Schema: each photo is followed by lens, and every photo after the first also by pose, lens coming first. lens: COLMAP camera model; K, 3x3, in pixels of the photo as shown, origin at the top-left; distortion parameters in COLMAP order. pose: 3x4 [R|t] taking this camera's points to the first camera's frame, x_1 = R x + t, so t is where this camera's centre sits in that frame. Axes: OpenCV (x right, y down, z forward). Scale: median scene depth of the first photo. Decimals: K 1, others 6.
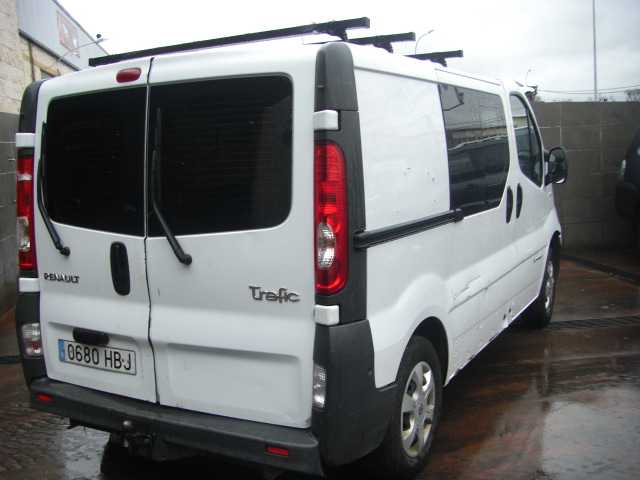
lens RADIAL K [[718.6, 0, 294.8], [0, 718.6, 264.6], [0, 0, 1]] dist [-0.178750, 0.081121]
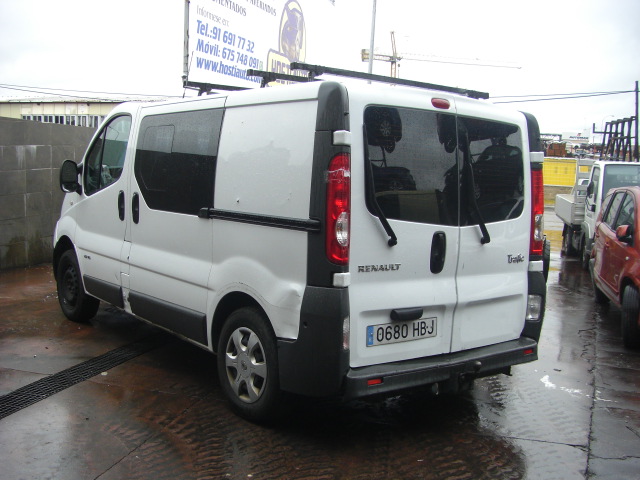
lens RADIAL K [[718.6, 0, 294.8], [0, 718.6, 264.6], [0, 0, 1]] dist [-0.178750, 0.081121]
pose [[0.392403, -0.062527, 0.917666, -1.517395], [0.090455, 0.995474, 0.029149, -0.033144], [-0.915335, 0.071569, 0.396282, 0.725560]]
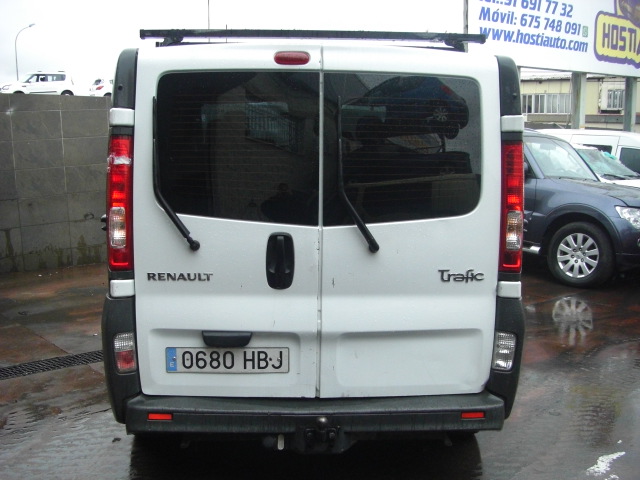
lens RADIAL K [[718.6, 0, 294.8], [0, 718.6, 264.6], [0, 0, 1]] dist [-0.178750, 0.081121]
pose [[0.842700, -0.045540, 0.536454, -0.737540], [0.044690, 0.998894, 0.014595, -0.002793], [-0.536525, 0.011675, 0.843804, 0.184060]]
